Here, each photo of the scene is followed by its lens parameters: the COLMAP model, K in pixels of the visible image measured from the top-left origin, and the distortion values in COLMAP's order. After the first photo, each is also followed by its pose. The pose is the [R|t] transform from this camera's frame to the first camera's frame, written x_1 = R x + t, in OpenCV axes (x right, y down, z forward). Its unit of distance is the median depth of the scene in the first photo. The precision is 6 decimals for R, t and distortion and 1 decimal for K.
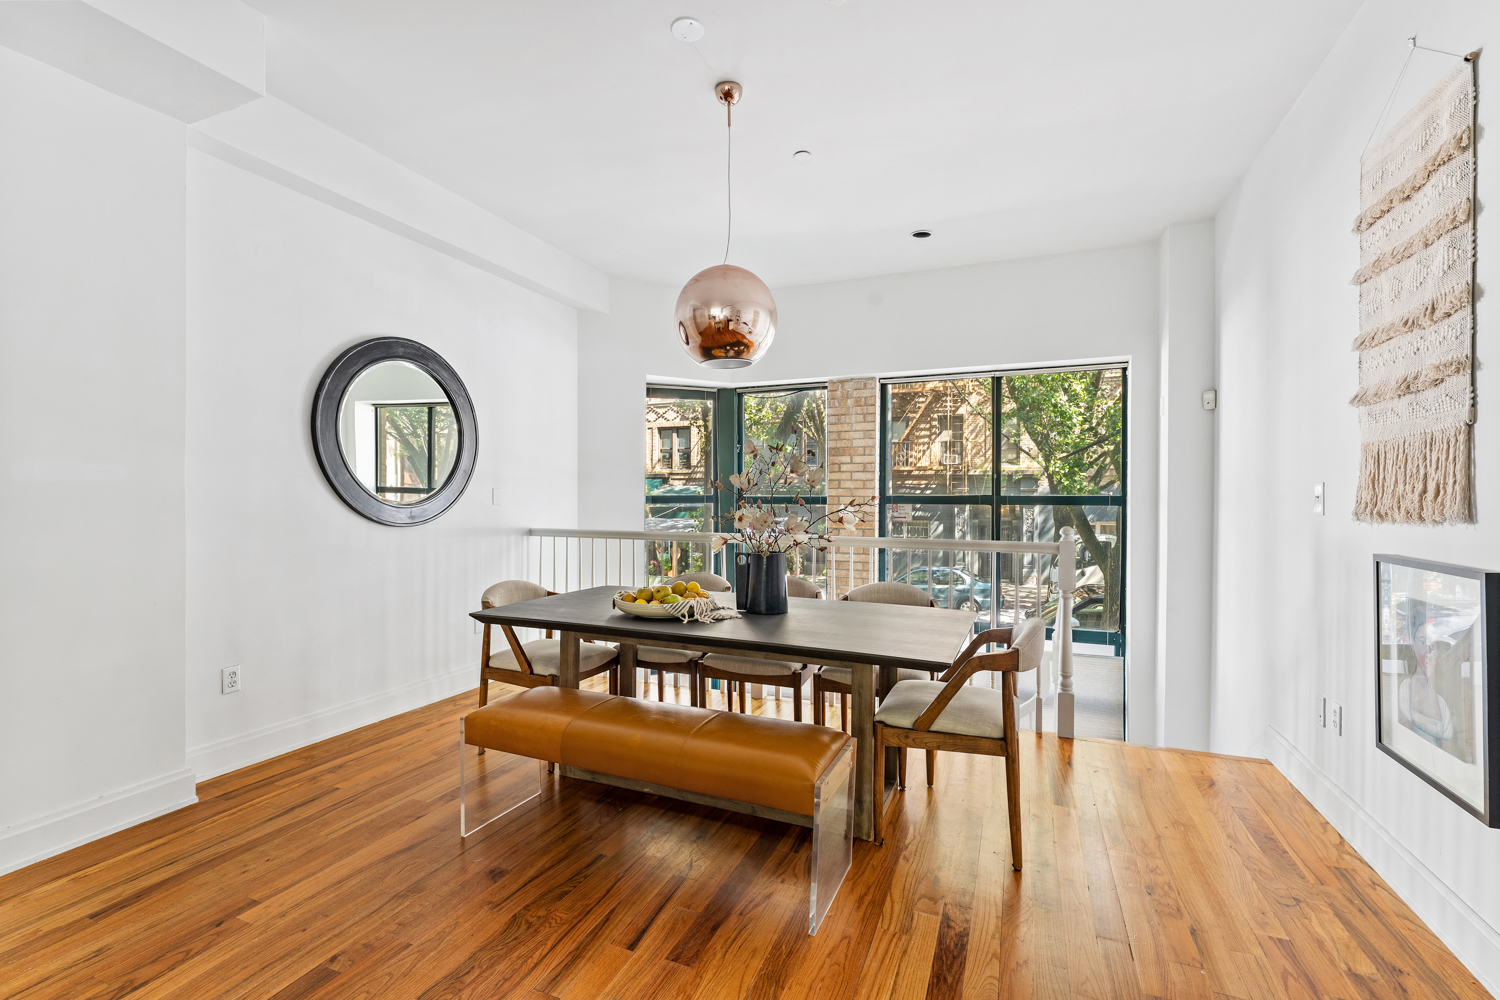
lens RADIAL K [[651.9, 0, 745.3], [0, 651.9, 500.4], [0, 0, 1]] dist [-0.001080, -0.002488]
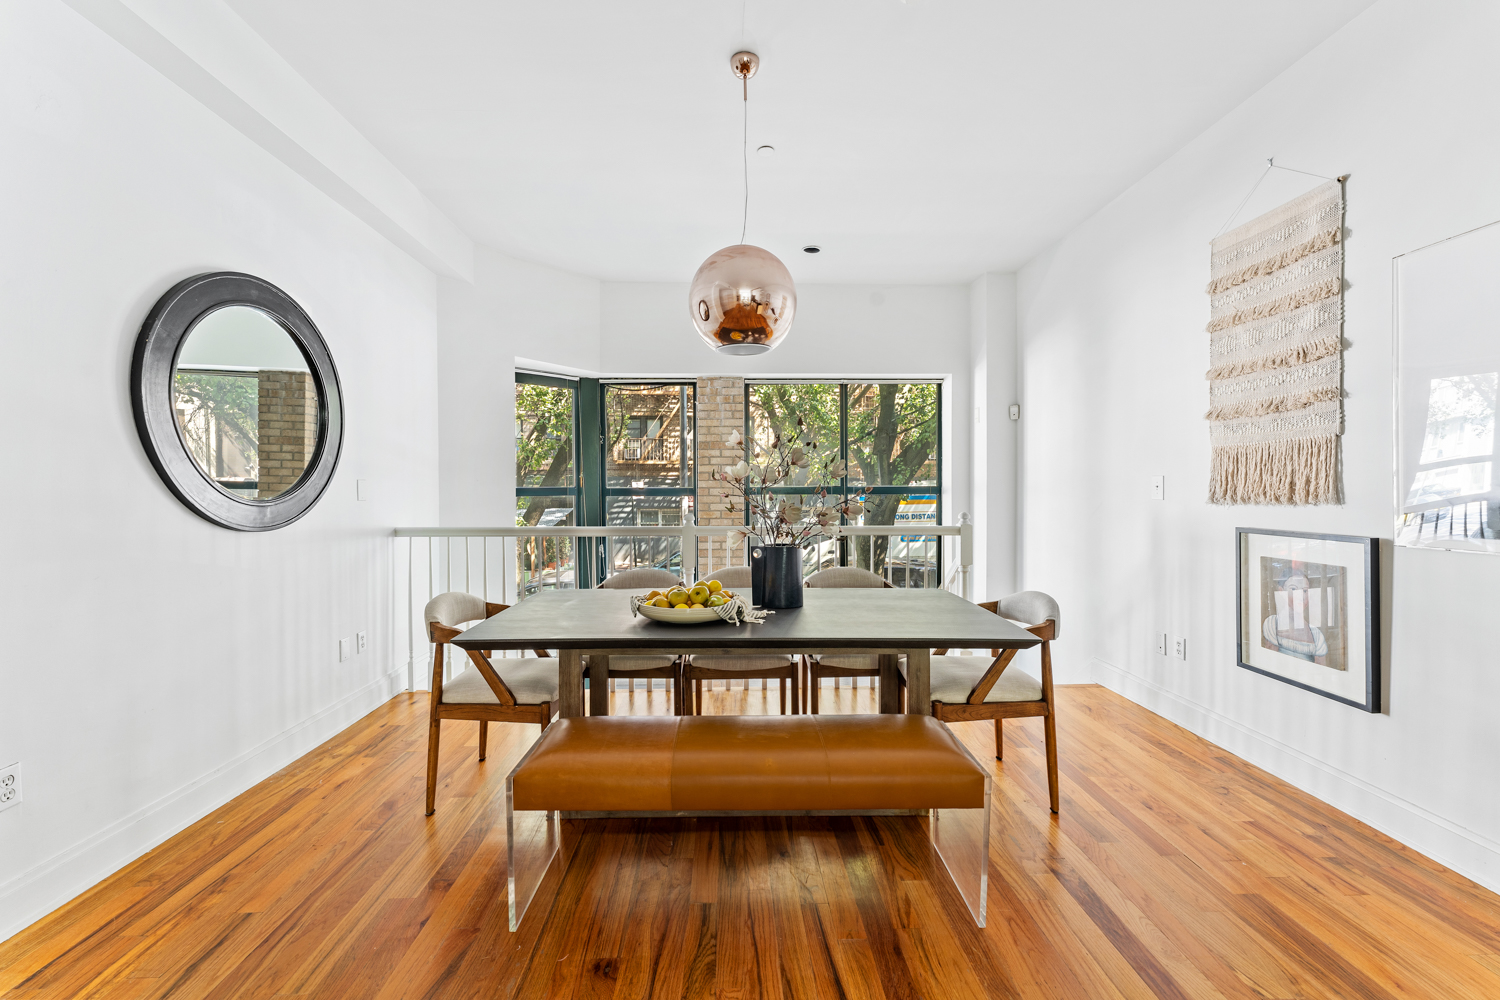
lens RADIAL K [[591.9, 0, 742.2], [0, 591.9, 494.5], [0, 0, 1]] dist [-0.003352, 0.000557]
pose [[0.913537, -0.009178, 0.406652, -0.388115], [0.007425, 0.999955, 0.005888, -0.002214], [-0.406688, -0.002360, 0.913564, 0.211181]]
